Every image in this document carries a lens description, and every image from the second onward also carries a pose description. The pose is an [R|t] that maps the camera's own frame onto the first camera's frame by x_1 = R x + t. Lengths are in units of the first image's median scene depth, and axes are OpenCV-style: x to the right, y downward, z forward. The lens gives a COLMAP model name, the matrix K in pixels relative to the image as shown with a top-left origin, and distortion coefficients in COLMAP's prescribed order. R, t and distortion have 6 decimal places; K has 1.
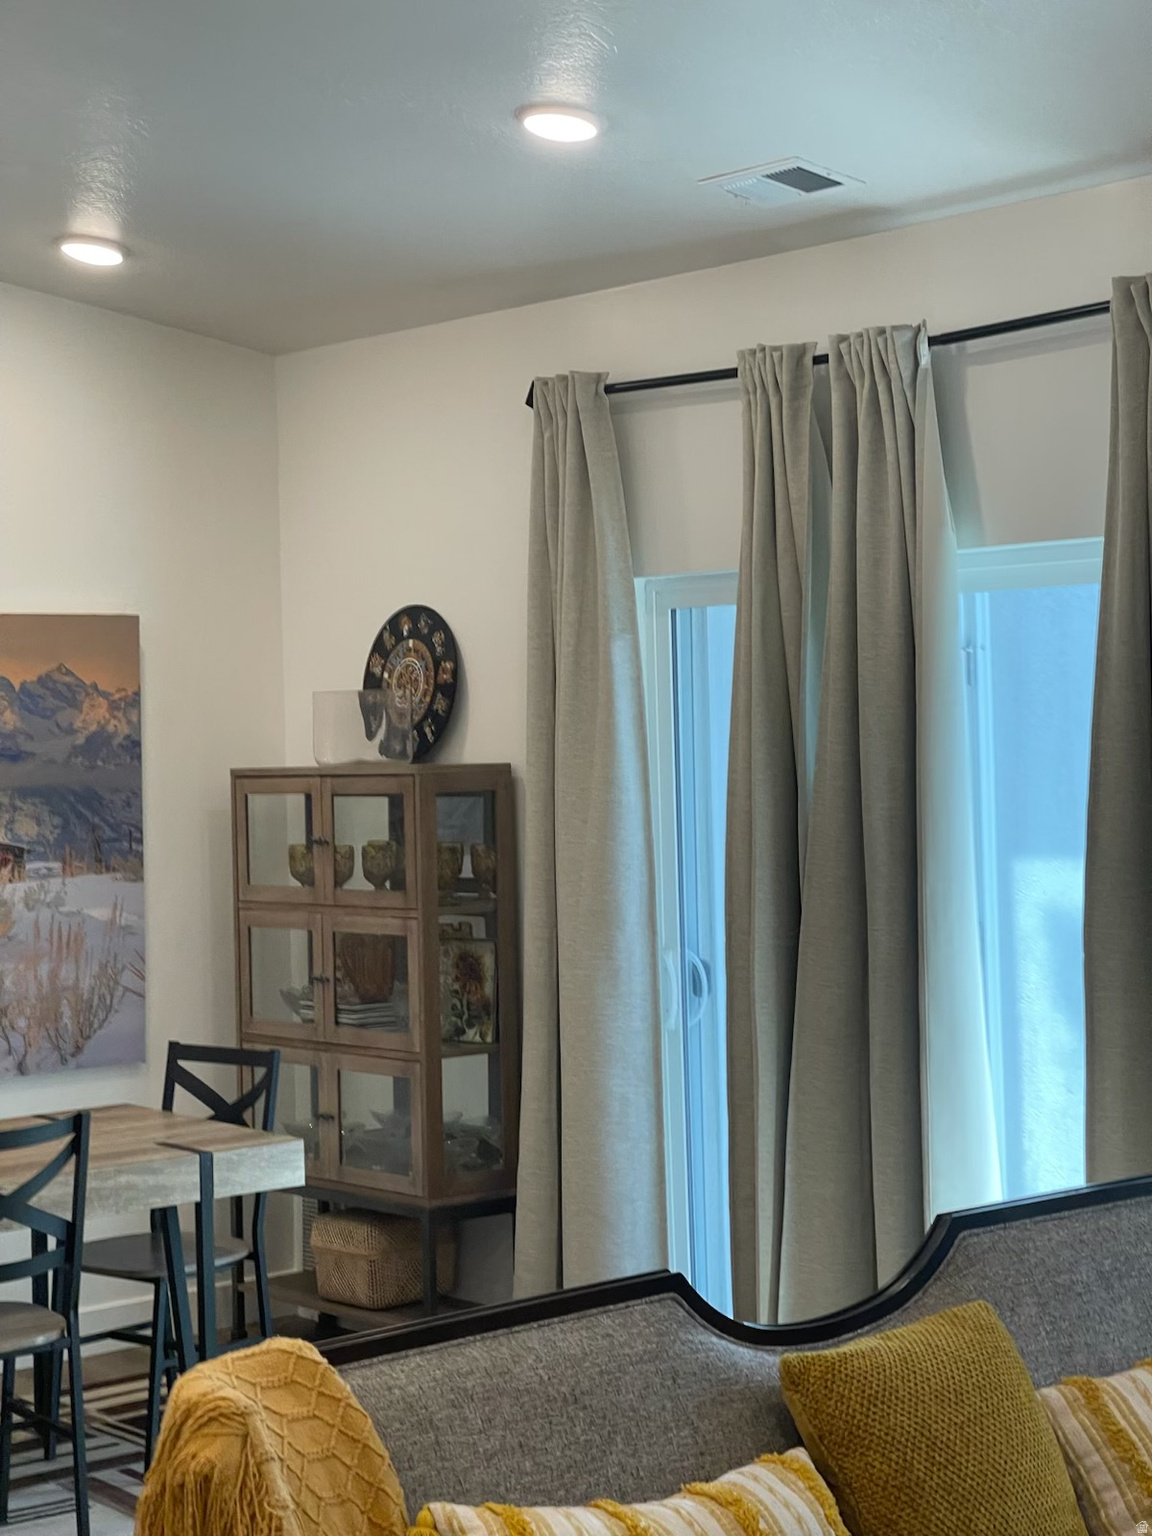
lens RADIAL K [[2914.8, 0, 577.8], [0, 2914.8, 759.5], [0, 0, 1]] dist [0.247174, 0.000000]
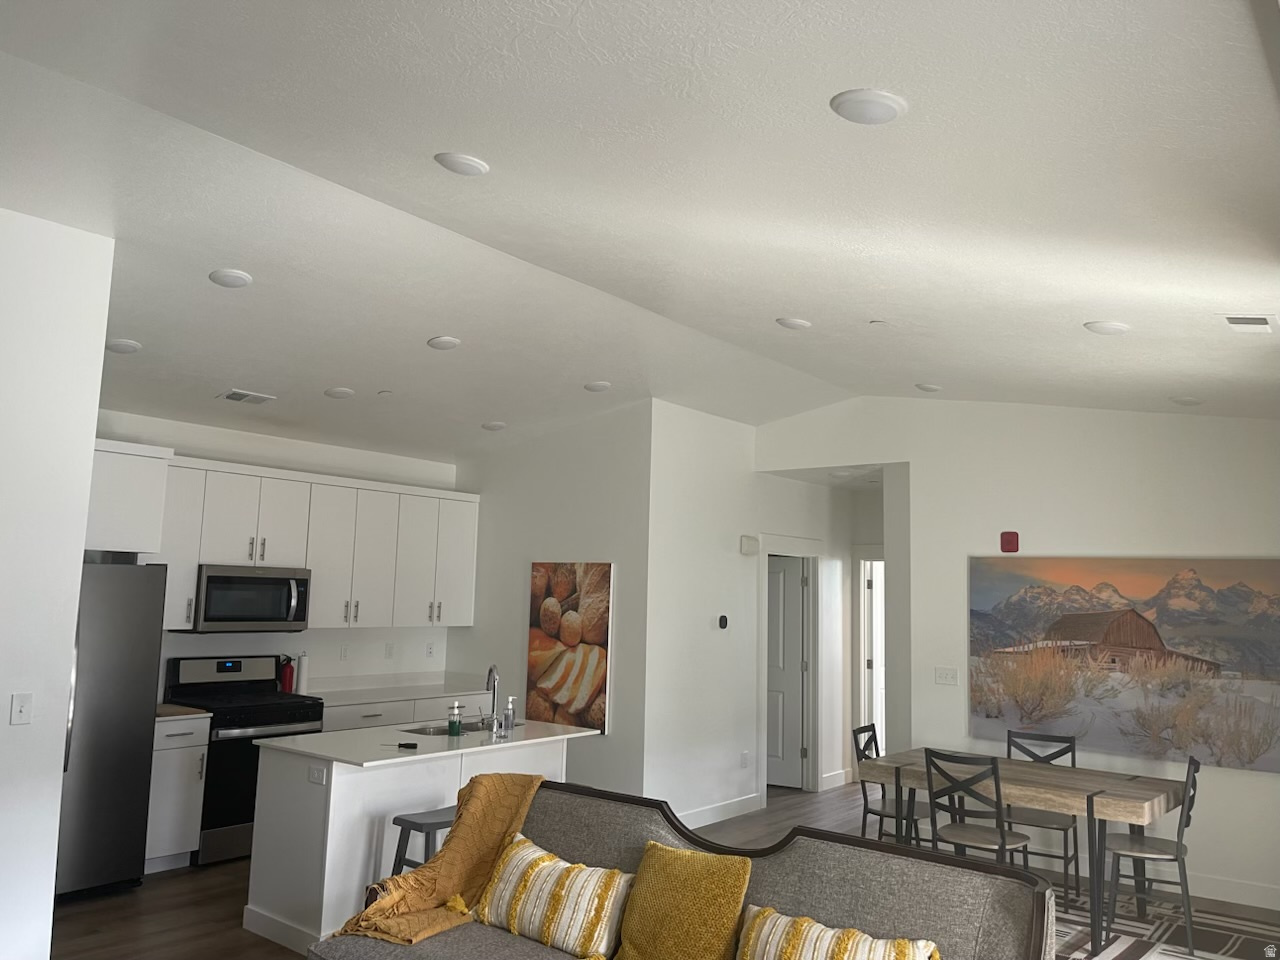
lens RADIAL K [[966.0, 0, 632.3], [0, 966.0, 482.8], [0, 0, 1]] dist [0.069394, -0.089565]
pose [[0.206831, -0.080705, -0.975042, 0.453783], [-0.053616, 0.994160, -0.093660, -0.013050], [0.976907, 0.071649, 0.201296, 0.399237]]
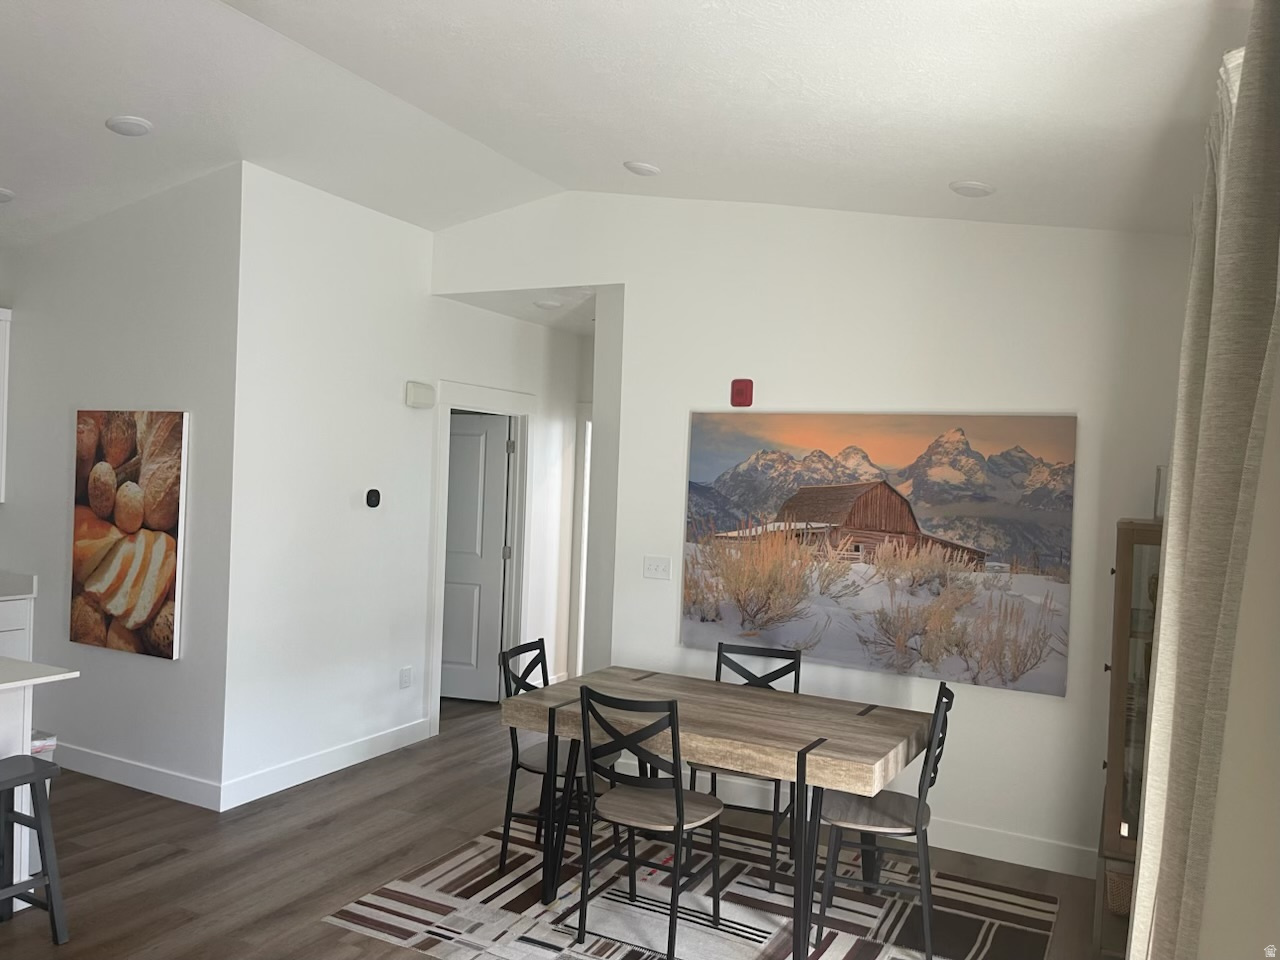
lens RADIAL K [[966.0, 0, 642.5], [0, 966.0, 476.3], [0, 0, 1]] dist [0.069394, -0.089565]
pose [[0.406069, 0.041074, -0.912919, 0.242639], [-0.065458, 0.997731, 0.015774, -0.009970], [0.911495, 0.053353, 0.407836, 0.581536]]
